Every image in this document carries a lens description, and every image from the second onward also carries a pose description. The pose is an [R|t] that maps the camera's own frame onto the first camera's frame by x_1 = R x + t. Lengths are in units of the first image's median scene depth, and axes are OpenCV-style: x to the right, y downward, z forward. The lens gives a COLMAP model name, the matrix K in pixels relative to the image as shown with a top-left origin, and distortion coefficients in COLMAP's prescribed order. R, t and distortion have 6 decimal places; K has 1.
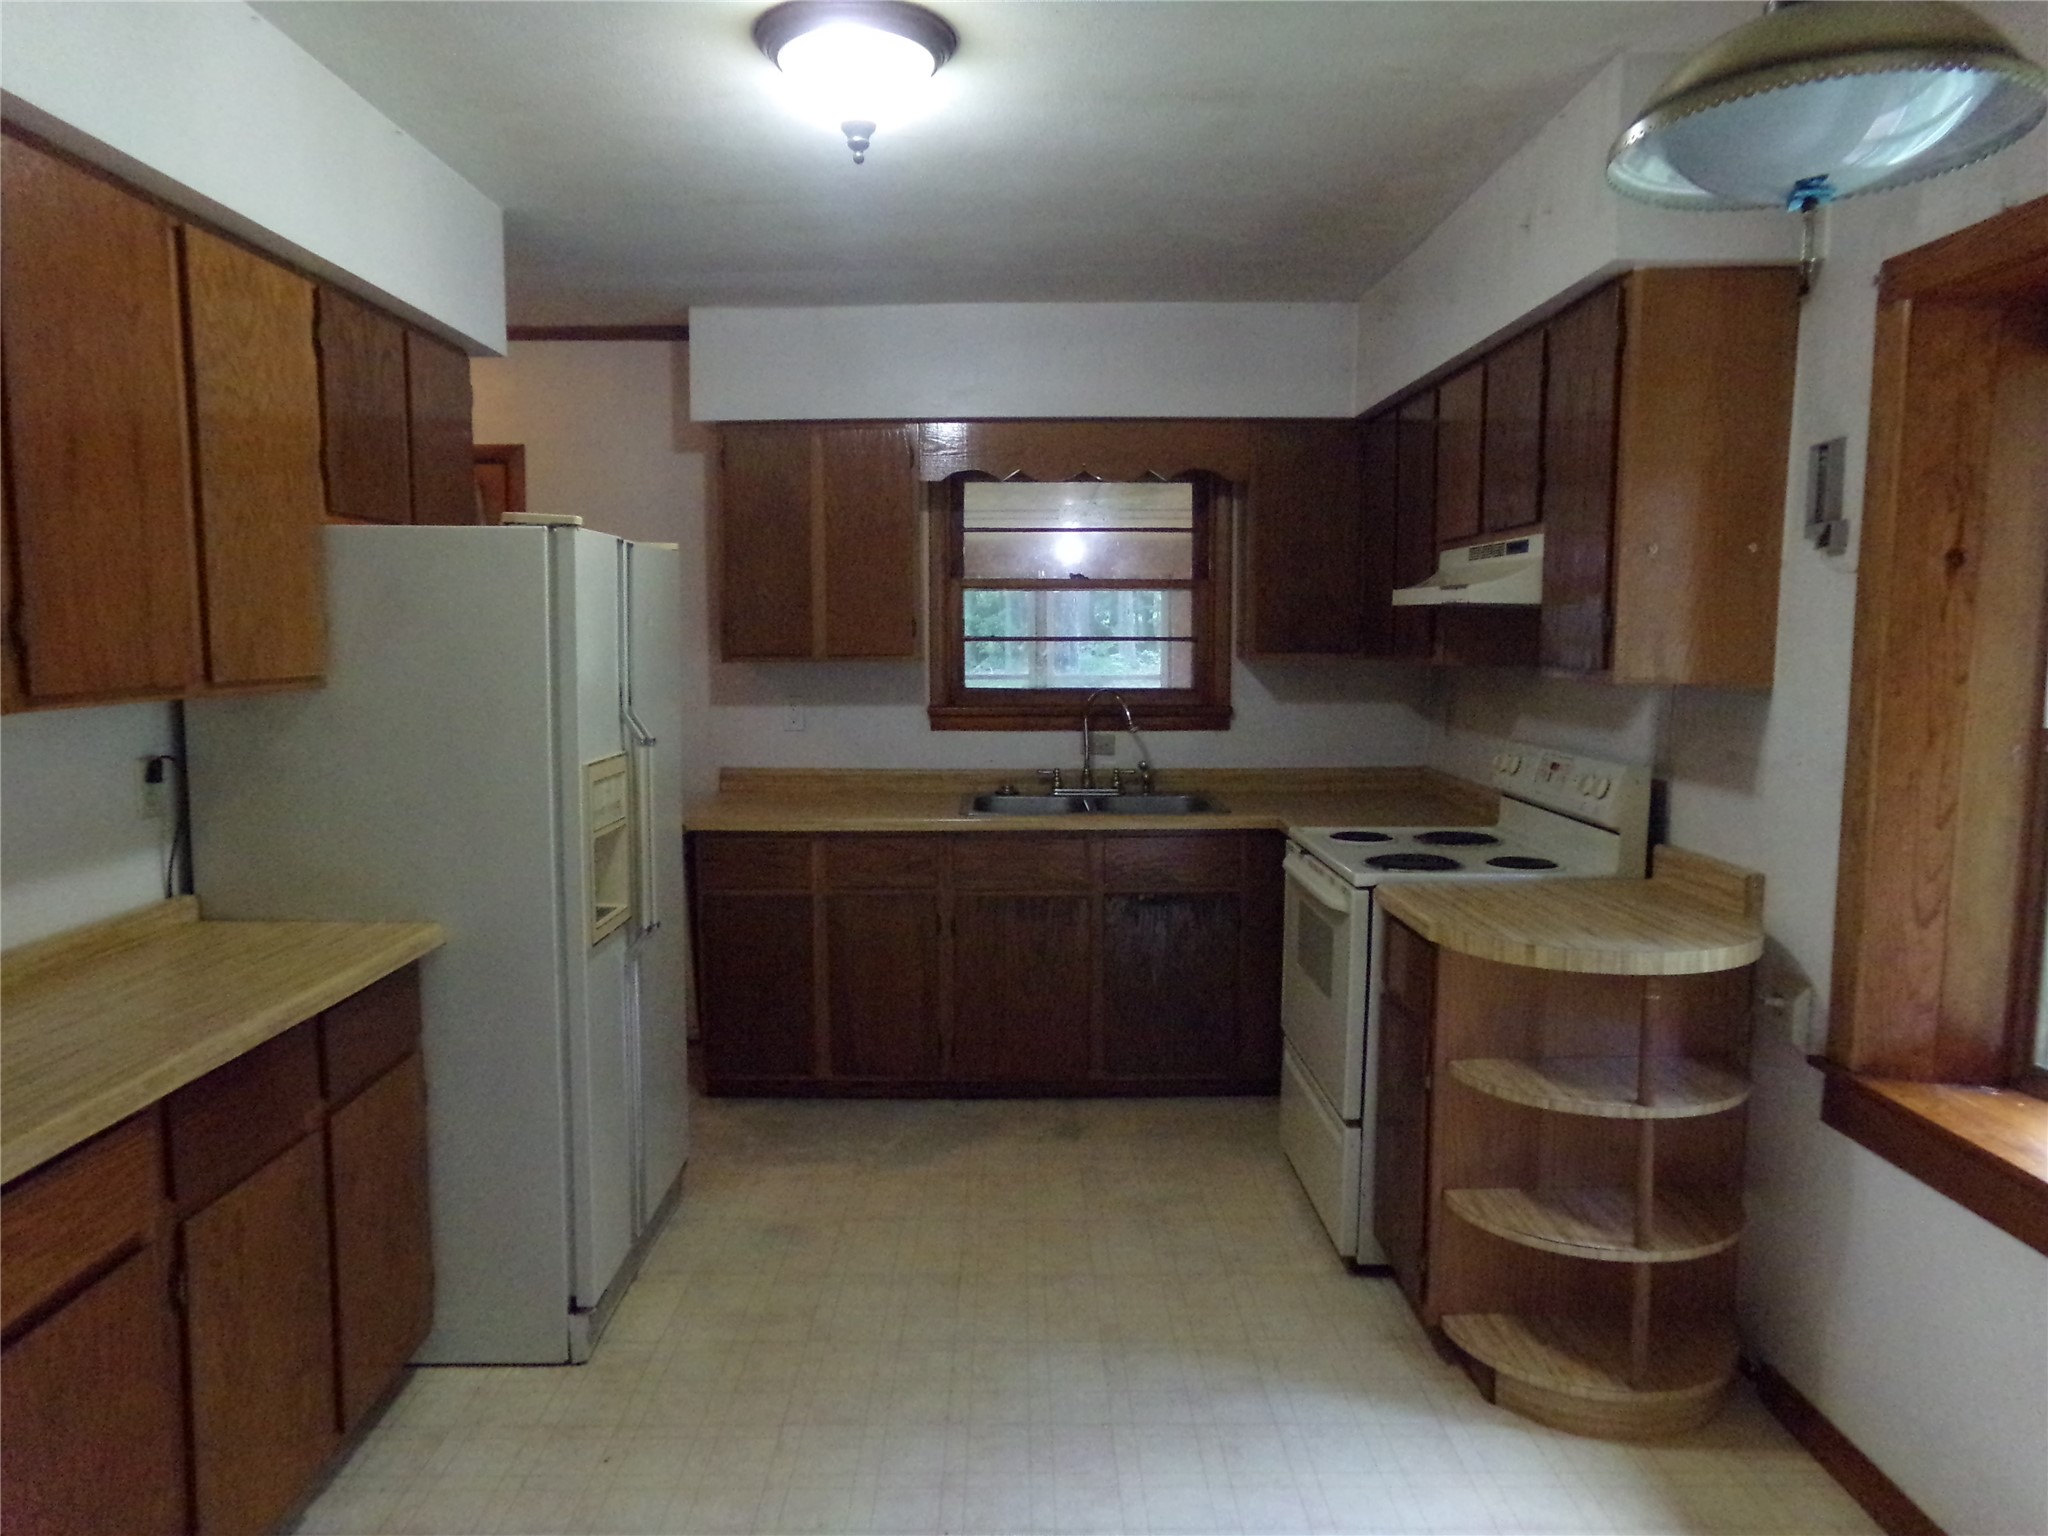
lens RADIAL K [[1401.2, 0, 1016.2], [0, 1401.2, 774.5], [0, 0, 1]] dist [-0.032361, 0.007924]
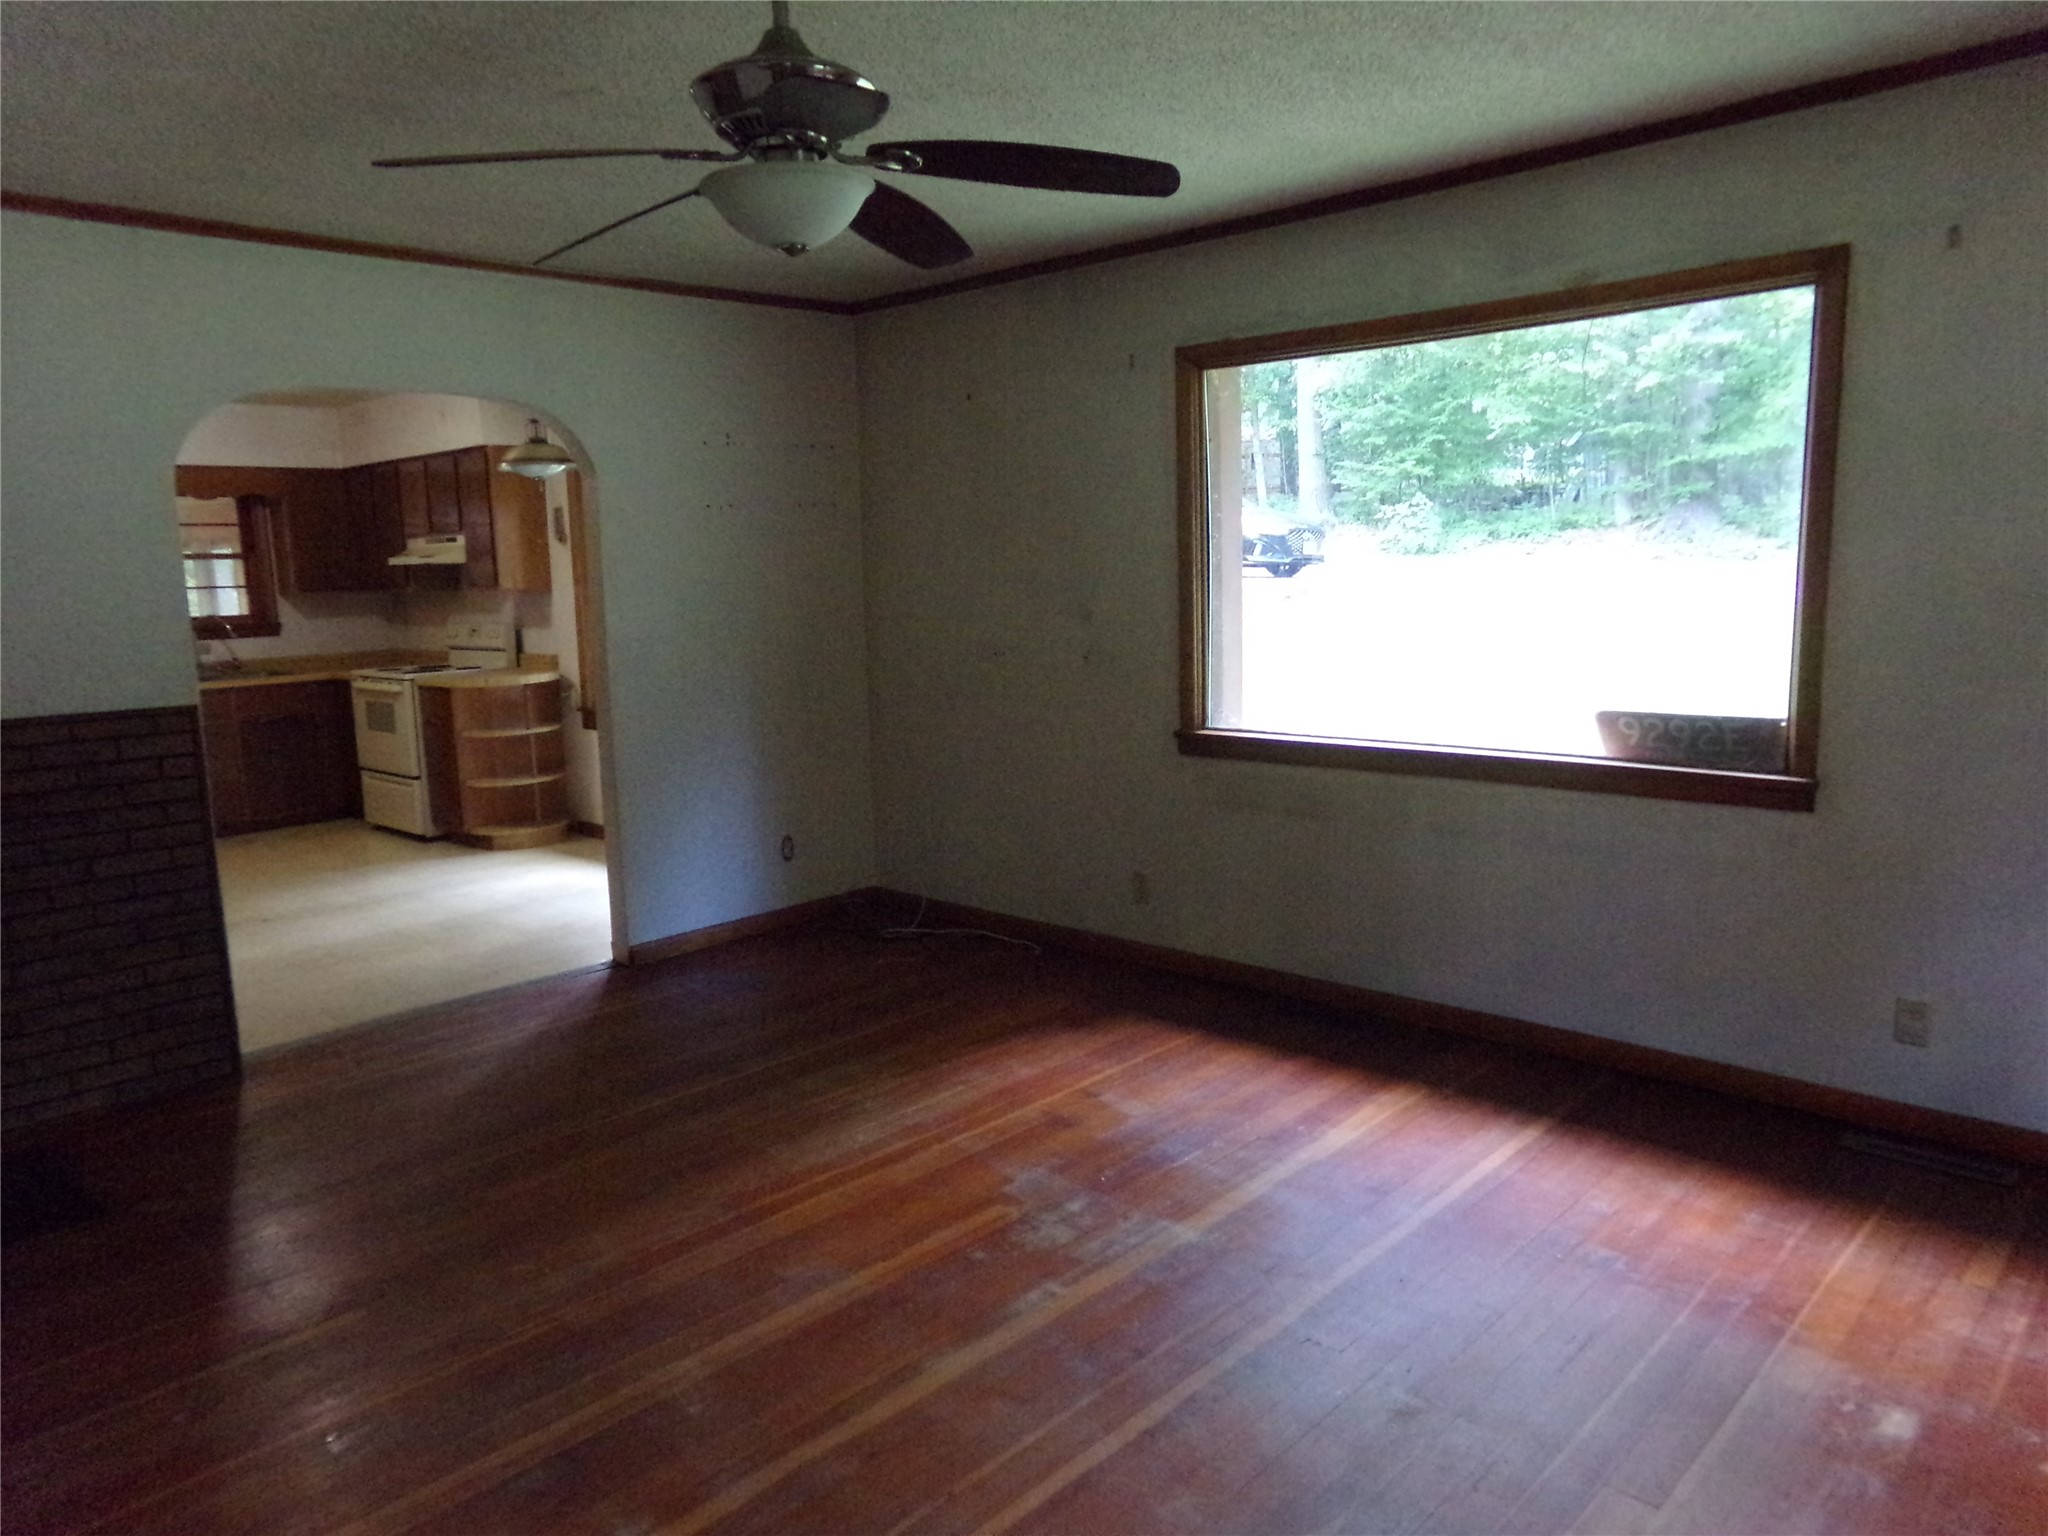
lens RADIAL K [[1401.2, 0, 1029.5], [0, 1401.2, 778.1], [0, 0, 1]] dist [-0.032361, 0.007924]
pose [[0.691776, -0.128541, 0.710579, -0.747767], [0.103660, 0.991515, 0.078445, 0.171188], [-0.714633, 0.019392, 0.699231, -1.470071]]
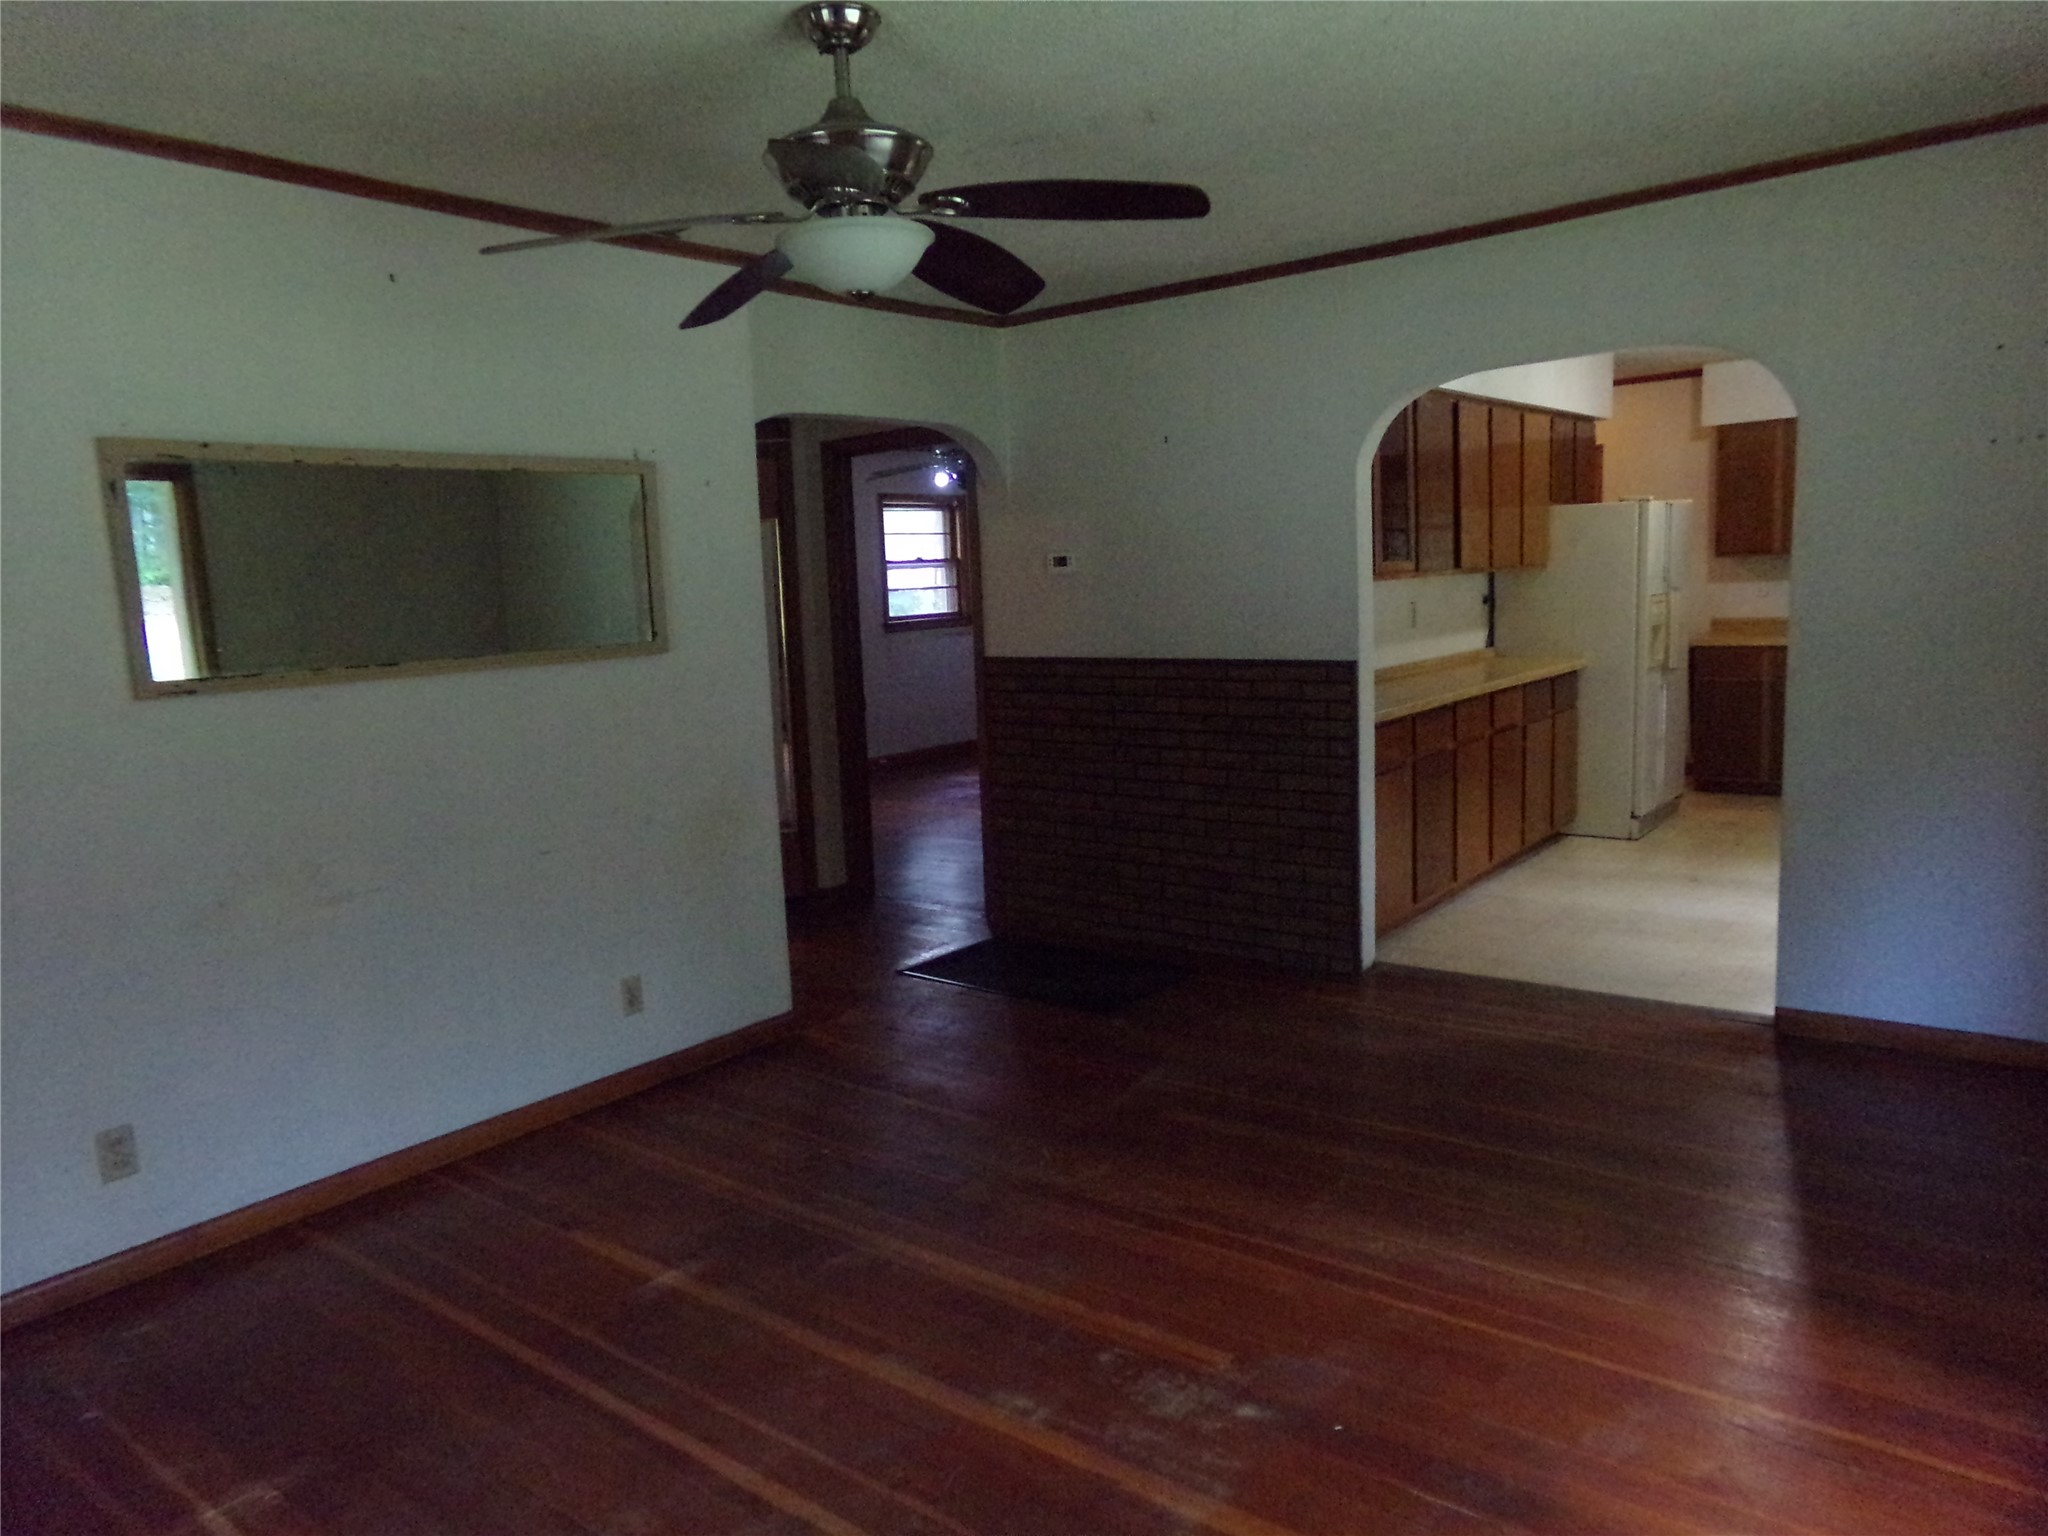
lens RADIAL K [[1401.2, 0, 1017.1], [0, 1401.2, 776.6], [0, 0, 1]] dist [-0.032361, 0.007924]
pose [[0.776140, 0.050351, -0.628548, 0.344825], [-0.018471, 0.998194, 0.057154, 0.170614], [0.630291, -0.032750, 0.775668, -1.442853]]
